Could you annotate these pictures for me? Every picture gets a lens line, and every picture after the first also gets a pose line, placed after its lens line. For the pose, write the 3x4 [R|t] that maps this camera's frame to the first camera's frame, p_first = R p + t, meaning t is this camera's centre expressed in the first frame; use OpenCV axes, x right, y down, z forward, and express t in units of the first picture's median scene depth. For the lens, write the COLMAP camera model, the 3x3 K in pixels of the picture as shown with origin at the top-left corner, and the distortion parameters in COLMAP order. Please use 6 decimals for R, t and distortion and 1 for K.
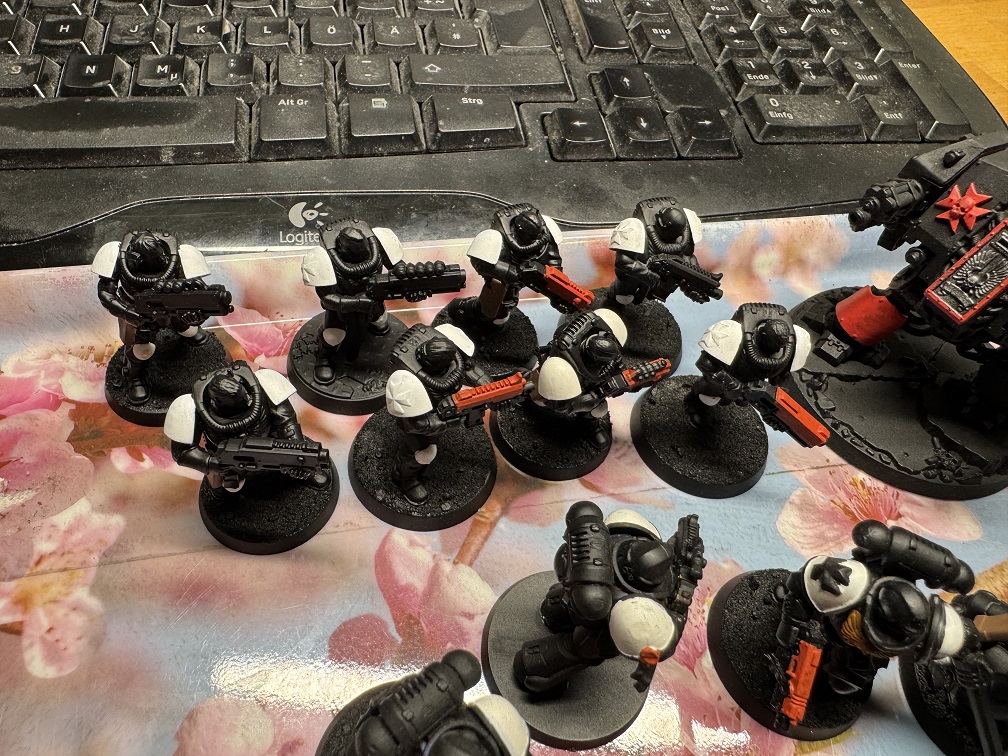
lens RADIAL K [[699.2, 0, 507.1], [0, 699.2, 380.1], [0, 0, 1]] dist [0.002101, 0.002725]
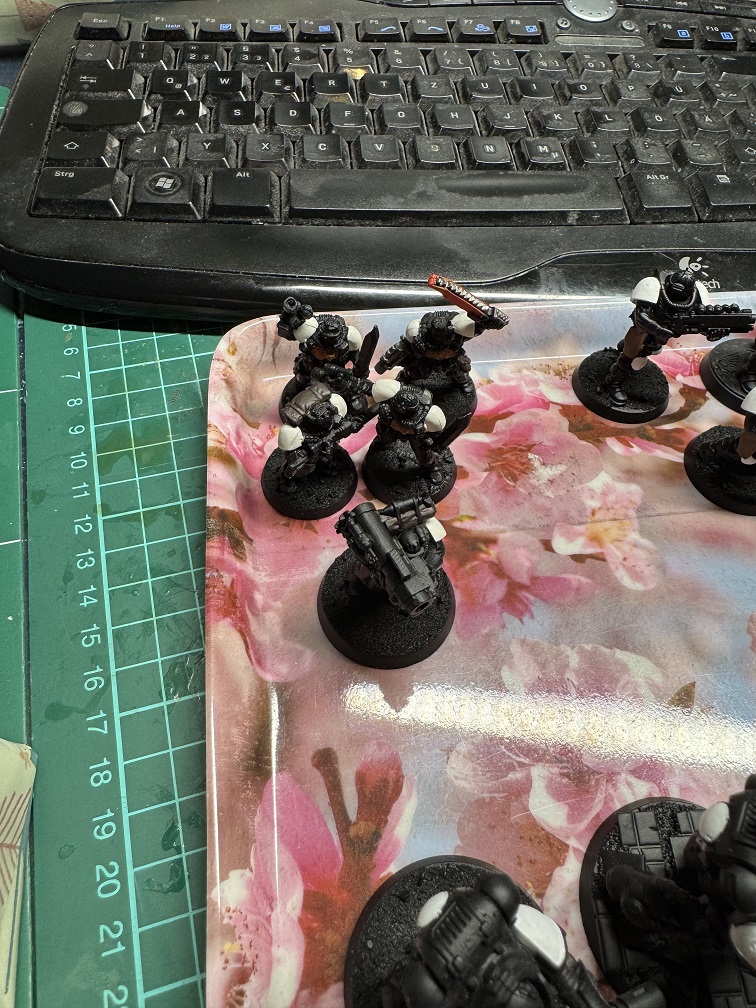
lens RADIAL K [[712.9, 0, 371.5], [0, 712.9, 472.3], [0, 0, 1]] dist [0.003315, 0.000111]
pose [[0.999015, 0.028761, -0.033804, -0.955701], [-0.028715, 0.999586, 0.001857, 0.172746], [0.033844, -0.000885, 0.999427, -0.351214]]
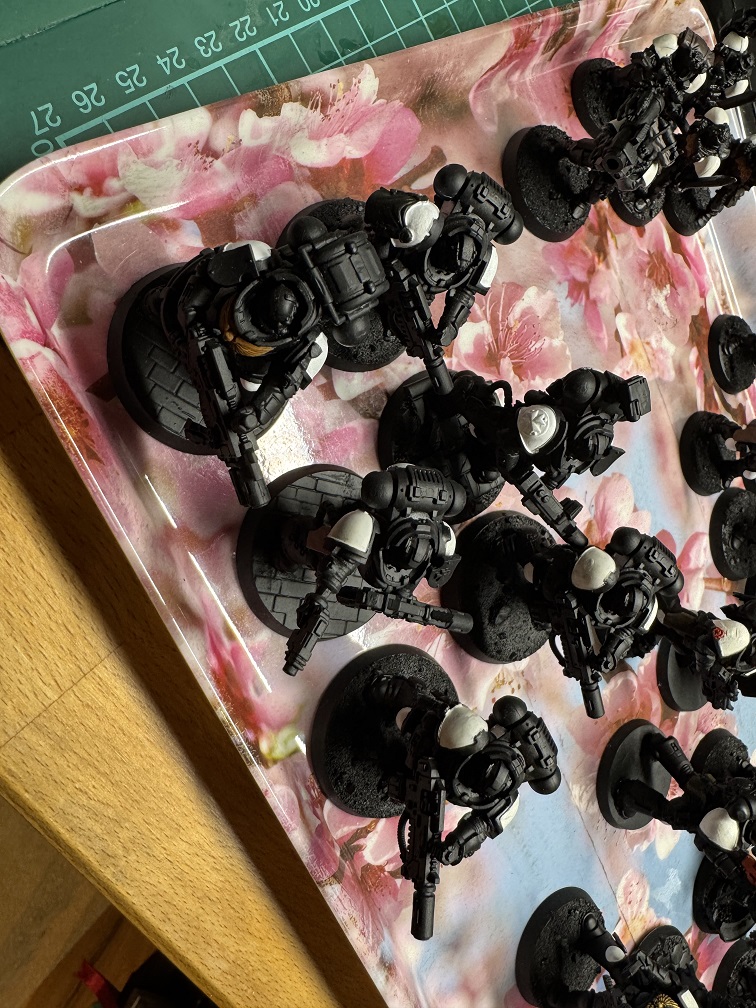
lens RADIAL K [[821.1, 0, 380.9], [0, 821.1, 500.3], [0, 0, 1]] dist [-0.012833, -0.004819]
pose [[0.312353, 0.943012, 0.114732, -0.670139], [-0.948917, 0.315400, -0.008969, 0.892012], [-0.044645, -0.106070, 0.993356, -0.823290]]
